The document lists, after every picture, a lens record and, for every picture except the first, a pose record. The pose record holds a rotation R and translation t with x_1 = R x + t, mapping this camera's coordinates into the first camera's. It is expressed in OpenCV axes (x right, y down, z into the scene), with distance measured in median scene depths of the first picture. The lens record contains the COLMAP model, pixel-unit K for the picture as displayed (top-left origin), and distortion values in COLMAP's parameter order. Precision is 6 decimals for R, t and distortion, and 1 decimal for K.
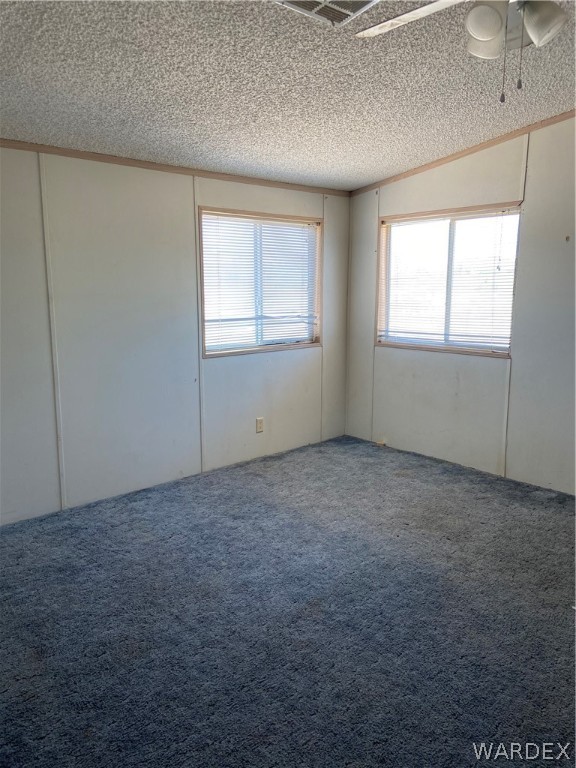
lens RADIAL K [[581.0, 0, 290.5], [0, 581.0, 378.4], [0, 0, 1]] dist [0.115523, -0.149821]
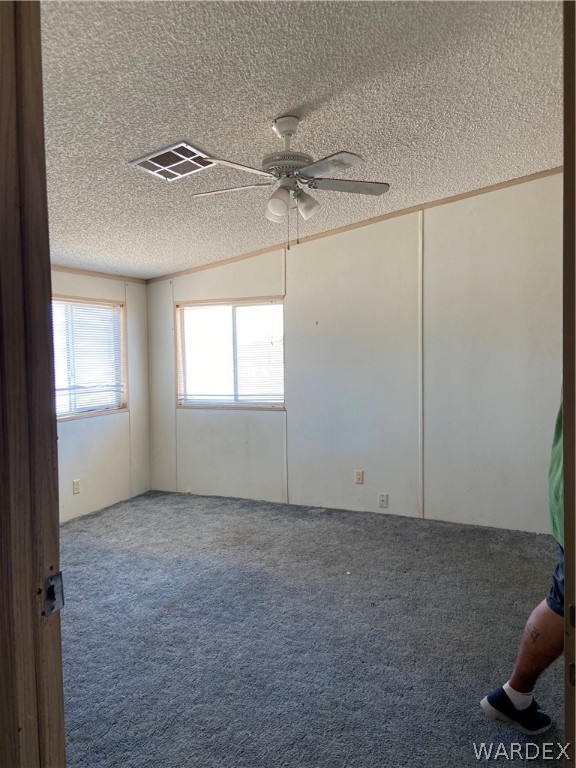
lens RADIAL K [[581.0, 0, 287.9], [0, 581.0, 385.8], [0, 0, 1]] dist [0.115523, -0.149821]
pose [[0.918845, -0.039933, 0.392594, -0.146892], [0.082337, 0.992371, -0.091765, 0.034925], [-0.385934, 0.116643, 0.915123, -0.225519]]
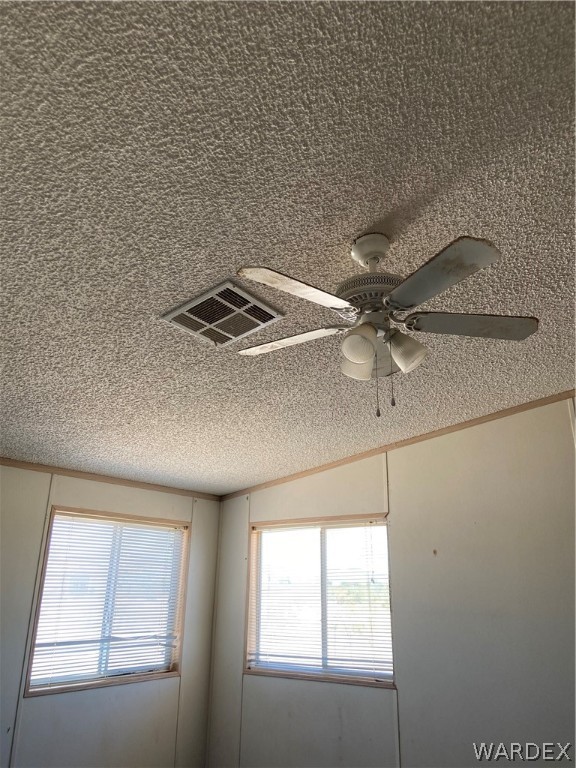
lens RADIAL K [[581.0, 0, 292.2], [0, 581.0, 374.4], [0, 0, 1]] dist [0.115523, -0.149821]
pose [[0.973957, 0.085577, 0.209964, -0.006709], [0.029334, 0.870693, -0.490951, -0.013646], [-0.224828, 0.484324, 0.845507, 0.058439]]
